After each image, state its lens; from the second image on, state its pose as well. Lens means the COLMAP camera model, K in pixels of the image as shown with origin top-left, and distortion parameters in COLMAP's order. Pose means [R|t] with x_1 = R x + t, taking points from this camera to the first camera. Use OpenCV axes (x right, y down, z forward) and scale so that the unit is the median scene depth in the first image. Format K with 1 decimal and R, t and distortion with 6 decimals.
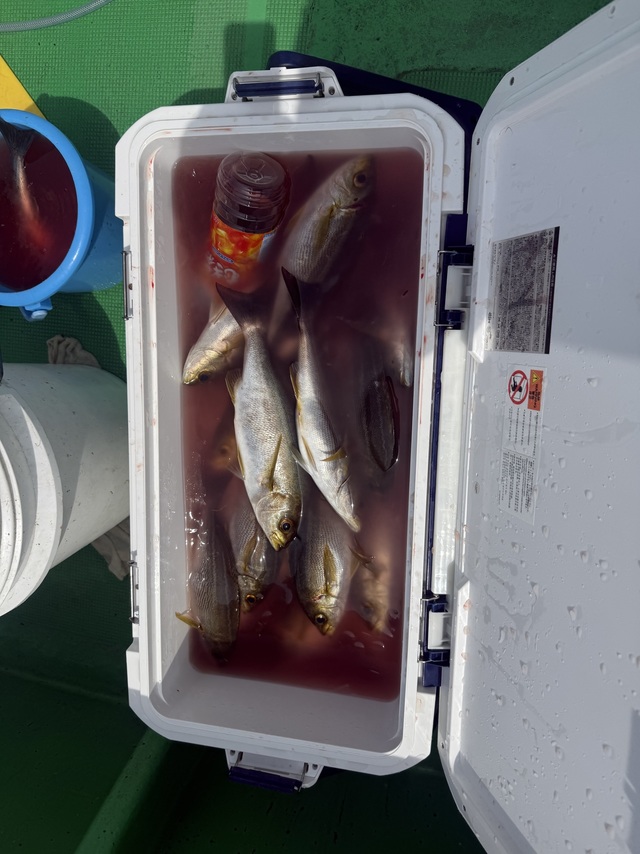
lens RADIAL K [[596.6, 0, 318.4], [0, 596.6, 424.3], [0, 0, 1]] dist [0.079298, -0.135458]
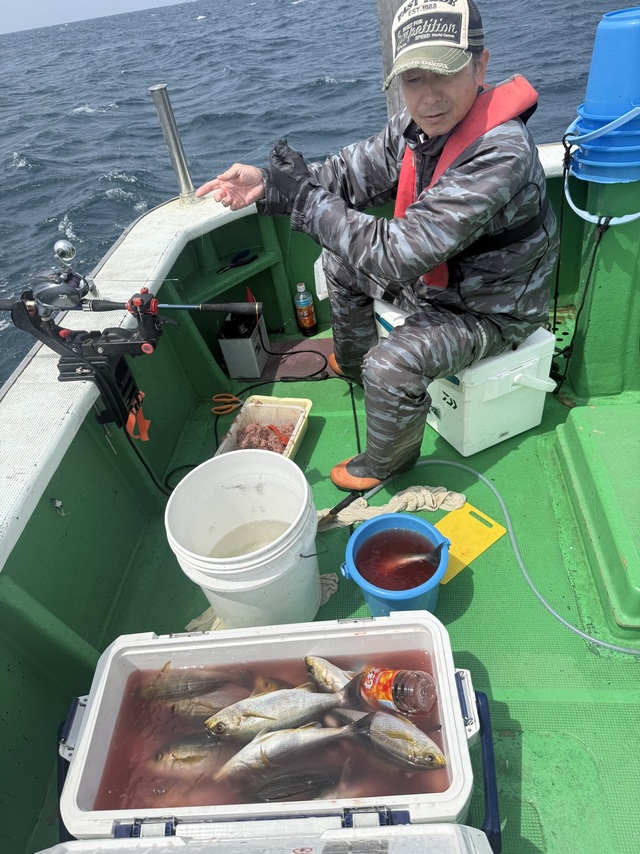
lens RADIAL K [[596.6, 0, 318.4], [0, 596.6, 424.3], [0, 0, 1]] dist [0.079298, -0.135458]
pose [[0.059751, 0.803986, -0.591639, 0.266375], [-0.998142, 0.041018, -0.045064, -0.053637], [-0.011963, 0.593232, 0.804943, -0.791953]]
